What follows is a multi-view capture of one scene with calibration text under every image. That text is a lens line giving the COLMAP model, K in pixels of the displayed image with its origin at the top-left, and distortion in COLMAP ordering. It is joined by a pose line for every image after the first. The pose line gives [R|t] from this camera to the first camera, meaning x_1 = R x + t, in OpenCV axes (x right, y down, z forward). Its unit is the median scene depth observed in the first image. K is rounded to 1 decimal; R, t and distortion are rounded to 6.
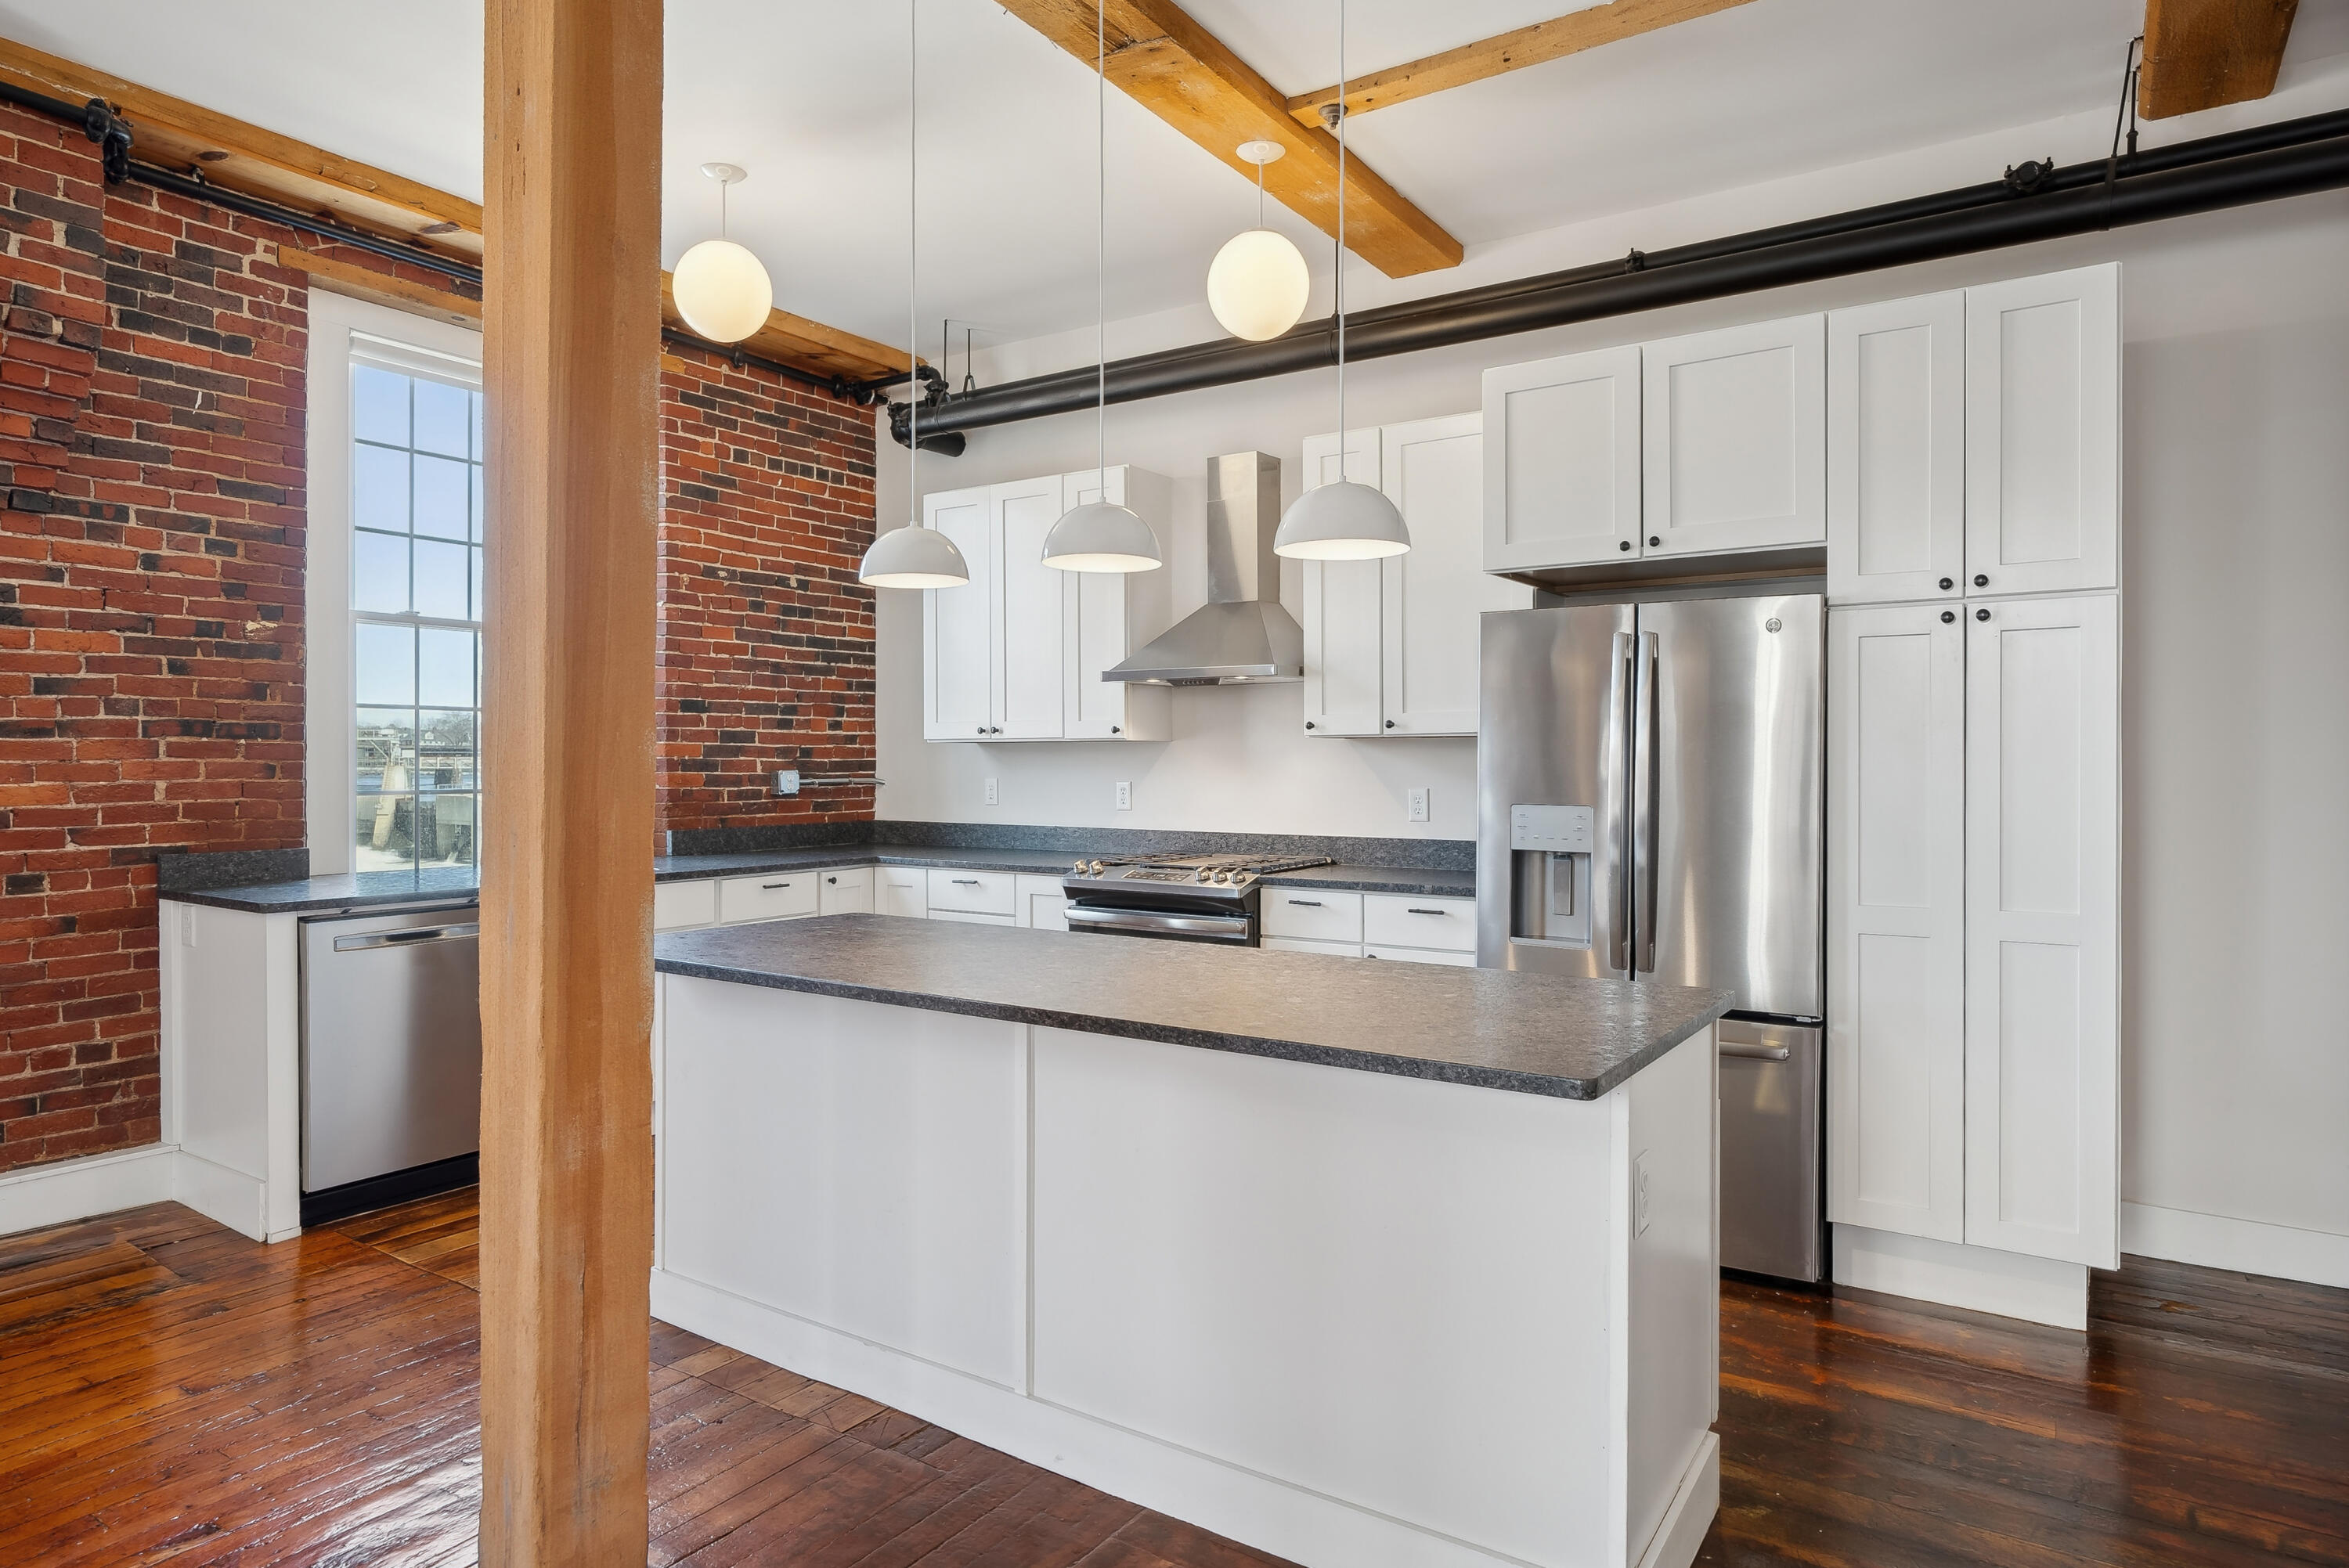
lens RADIAL K [[1354.4, 0, 1177.2], [0, 1354.4, 768.0], [0, 0, 1]] dist [-0.004340, 0.003076]
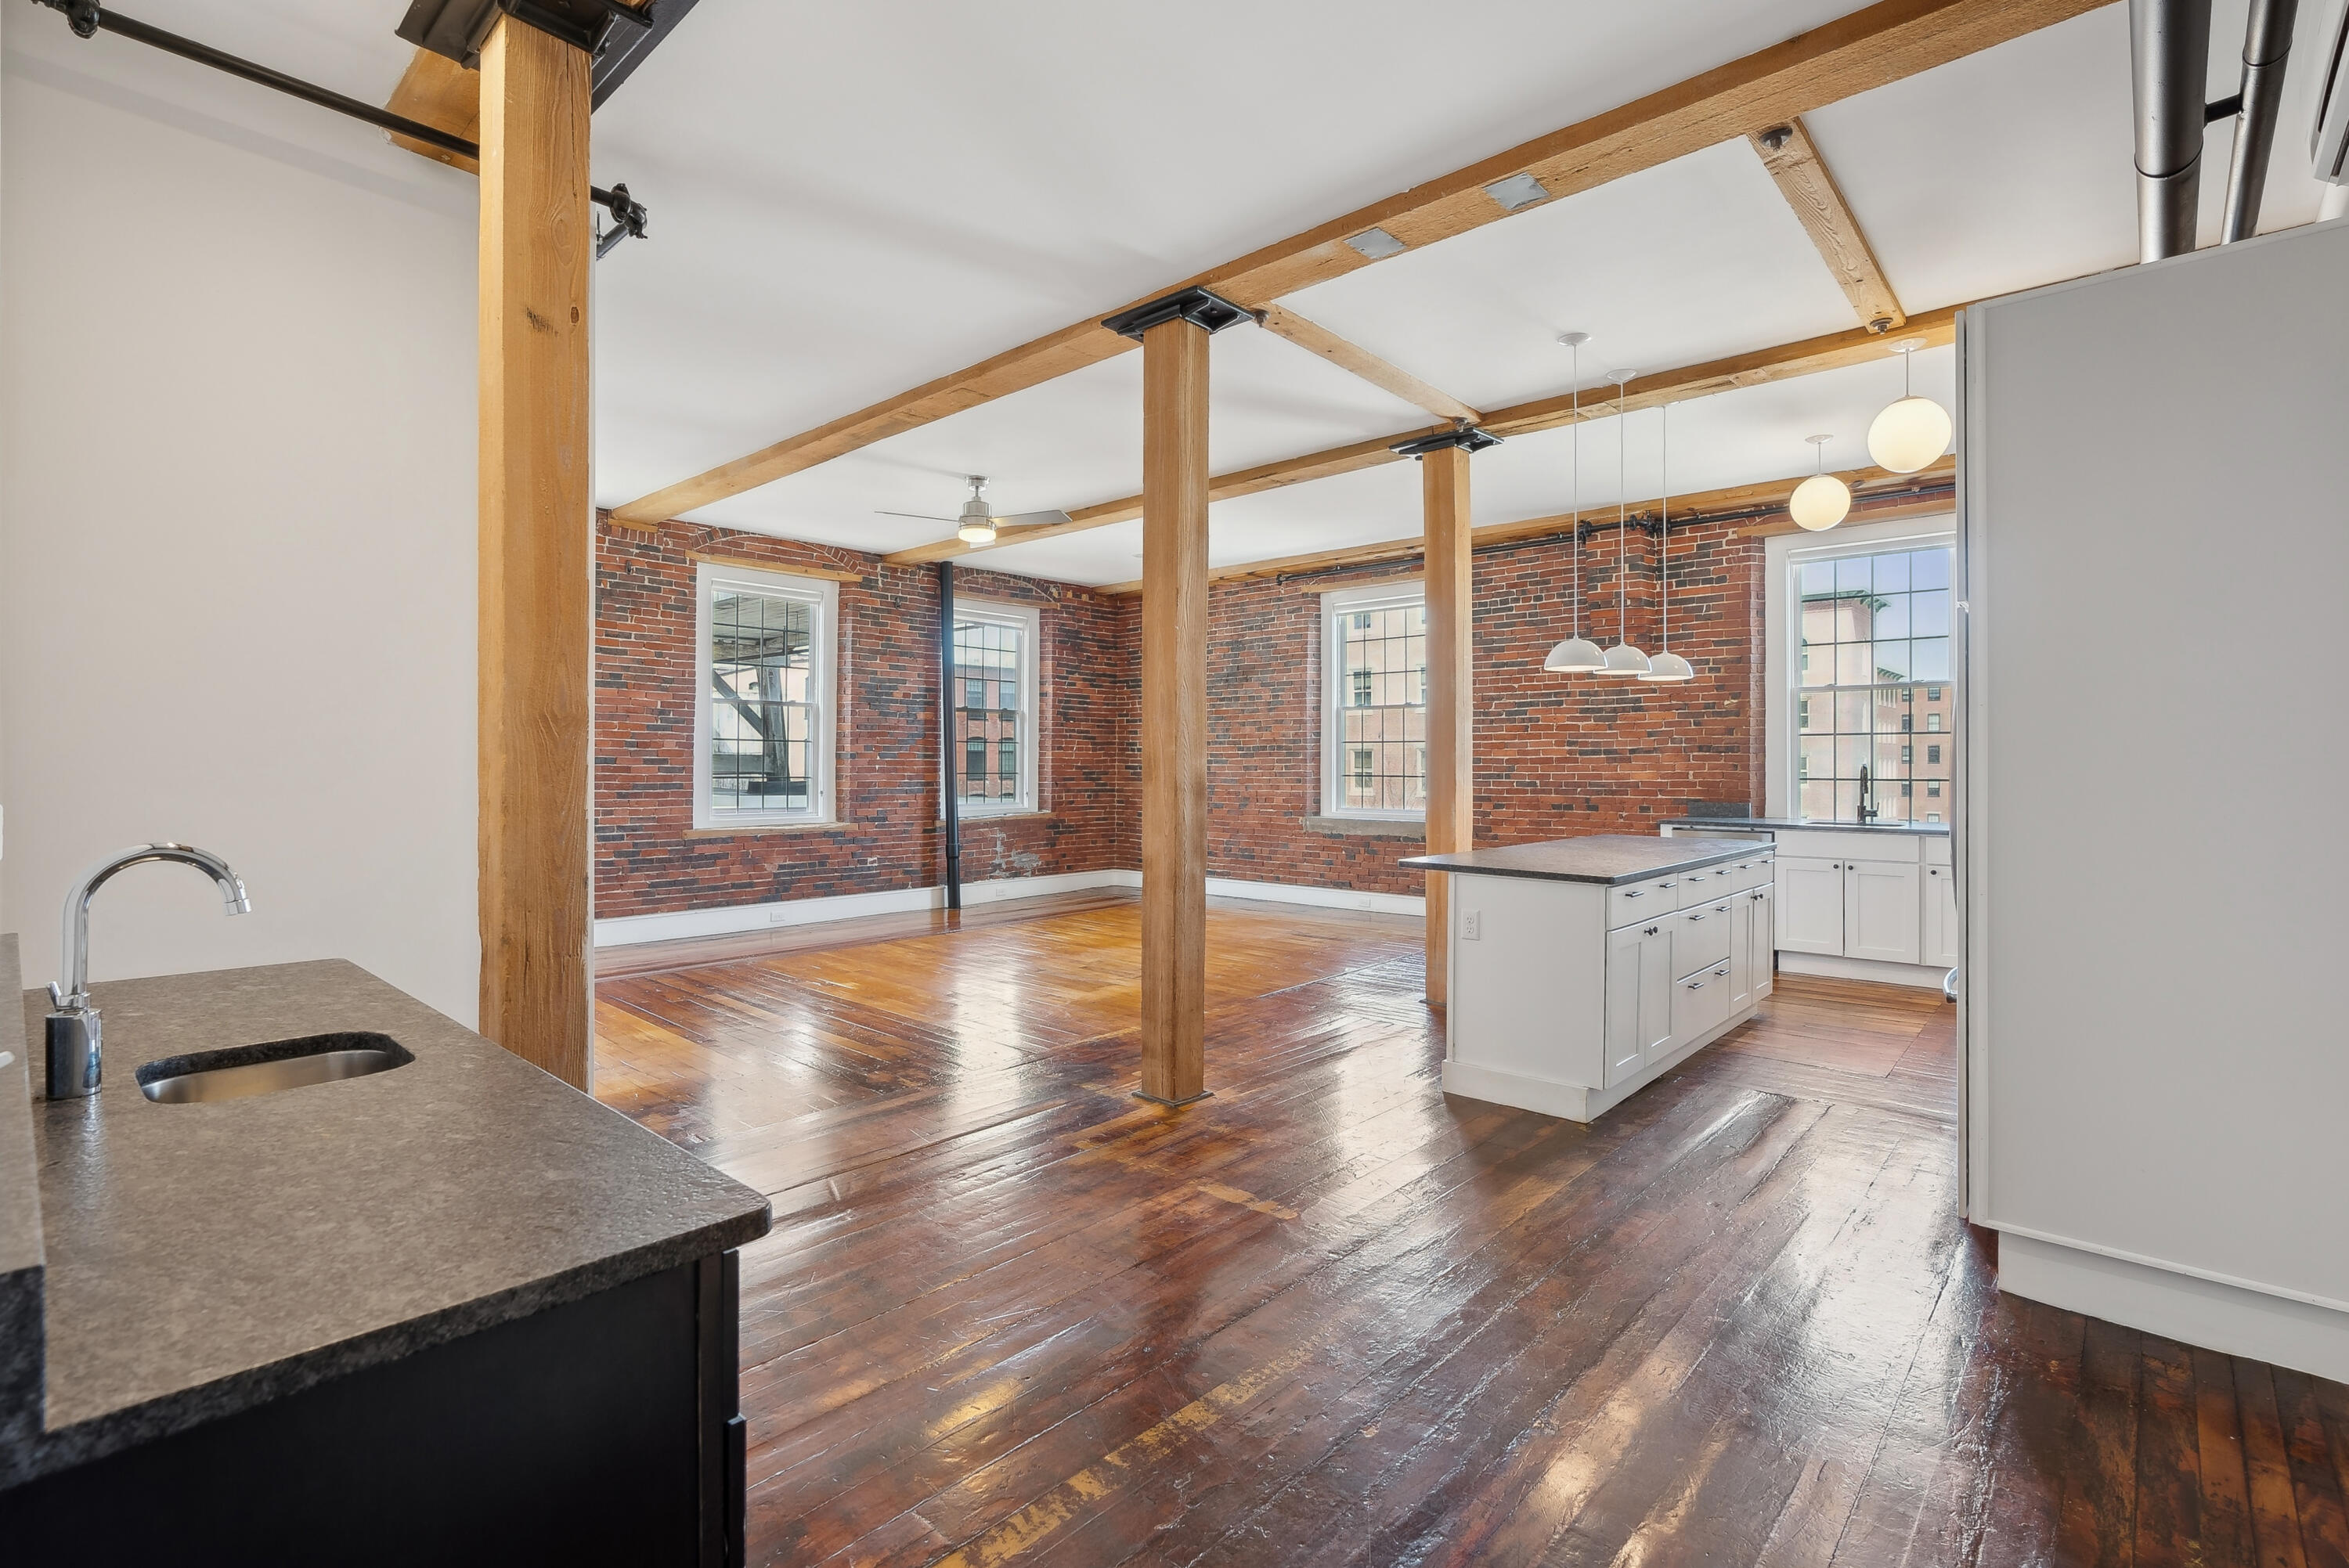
lens RADIAL K [[1080.1, 0, 1167.3], [0, 1080.1, 767.3], [0, 0, 1]] dist [0.002413, 0.000001]
pose [[-0.144864, 0.000066, -0.989452, 1.235352], [-0.007623, 0.999970, 0.001183, 0.007591], [0.989422, 0.007714, -0.144859, 0.344595]]
